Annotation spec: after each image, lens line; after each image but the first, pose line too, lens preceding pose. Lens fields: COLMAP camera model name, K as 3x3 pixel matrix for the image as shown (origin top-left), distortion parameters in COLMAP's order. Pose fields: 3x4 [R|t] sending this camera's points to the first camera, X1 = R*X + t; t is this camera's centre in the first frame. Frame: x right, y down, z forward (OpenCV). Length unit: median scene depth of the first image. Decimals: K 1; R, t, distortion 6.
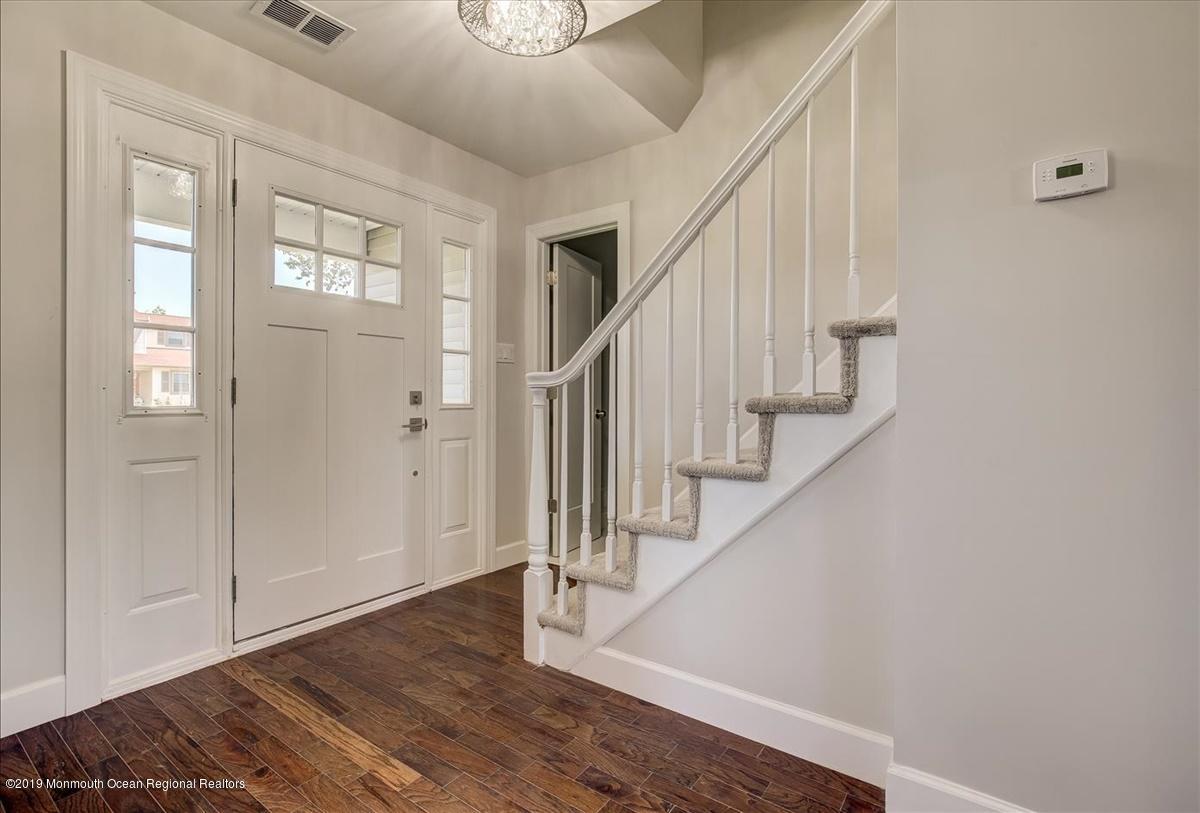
lens RADIAL K [[549.6, 0, 572.6], [0, 549.6, 404.6], [0, 0, 1]] dist [-0.006020, 0.003451]
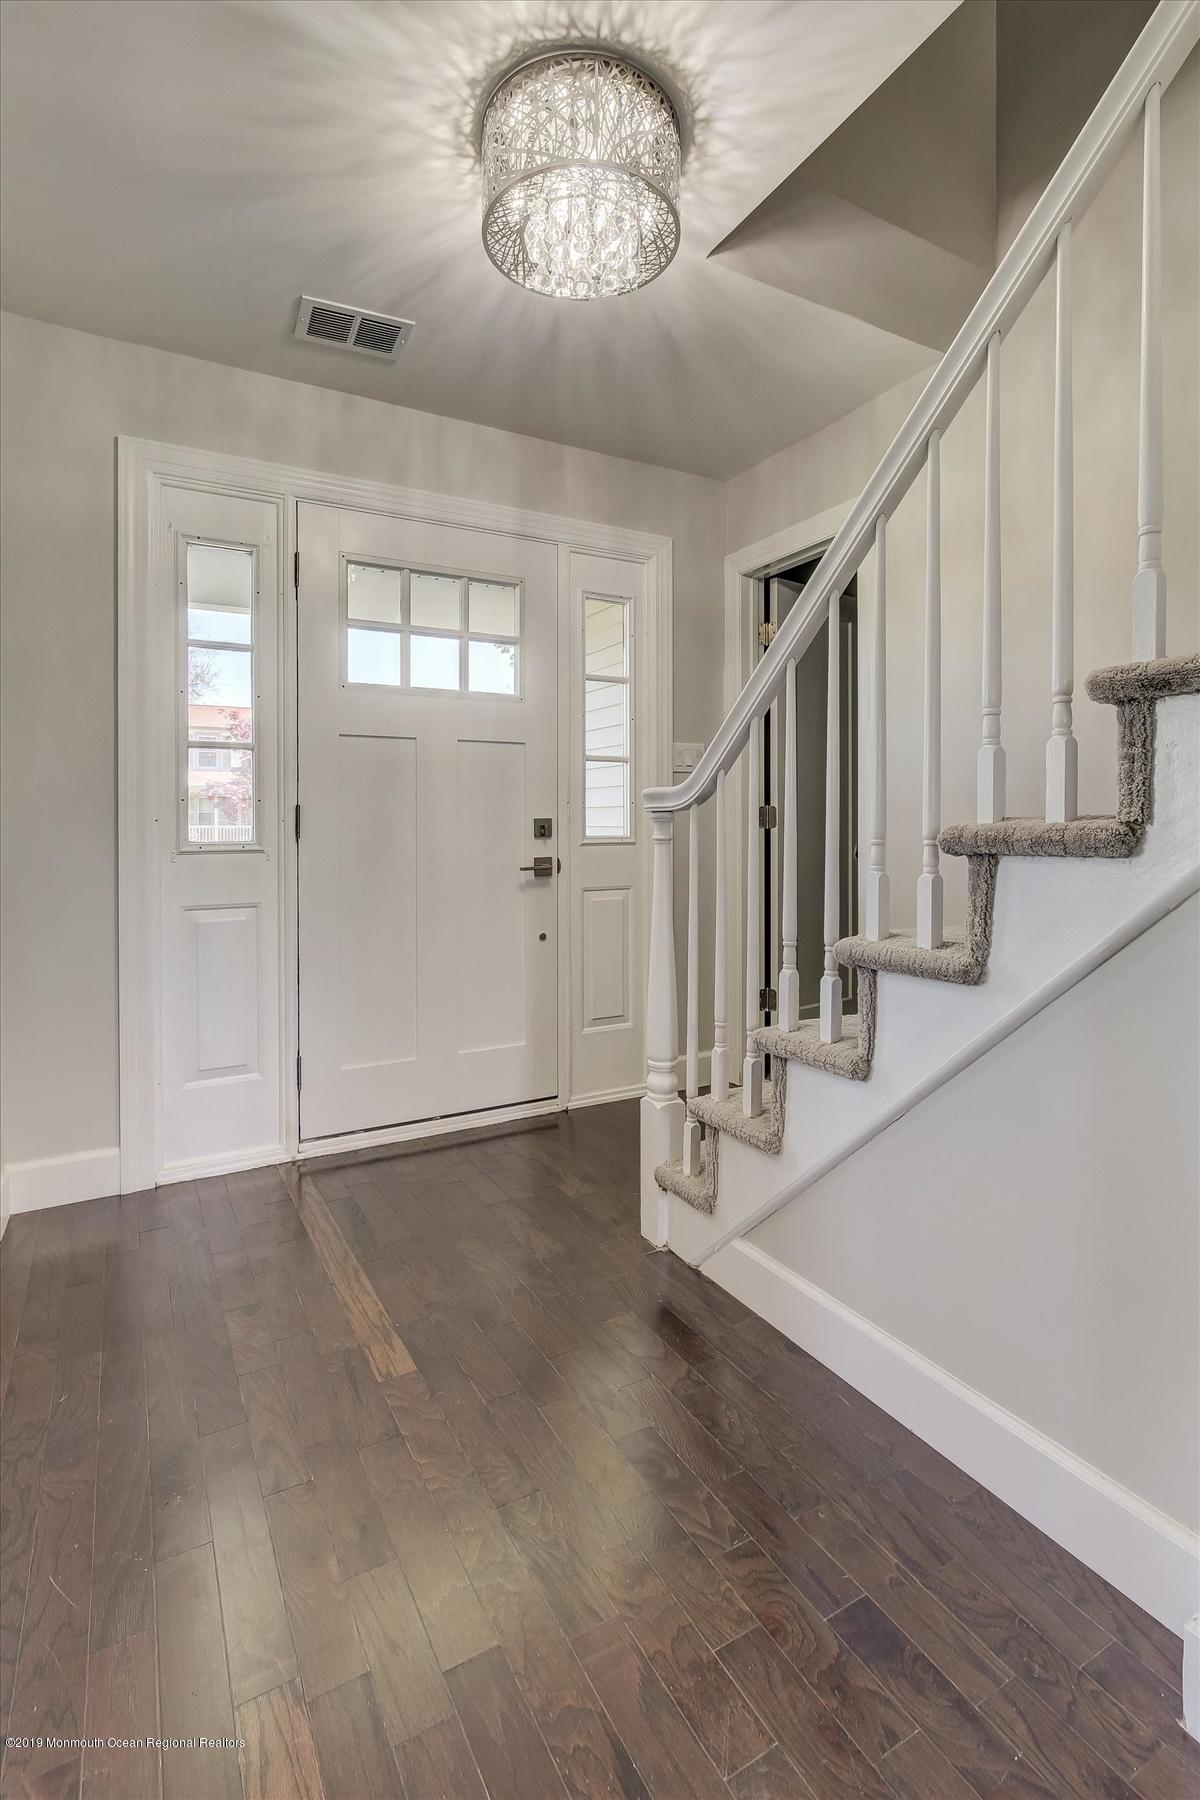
lens RADIAL K [[824.4, 0, 566.1], [0, 824.4, 838.4], [0, 0, 1]] dist [-0.006020, 0.003451]
pose [[0.909207, -0.001820, -0.416341, 0.239818], [0.003379, 0.999990, 0.003007, -0.003331], [0.416331, -0.004140, 0.909204, 0.089989]]
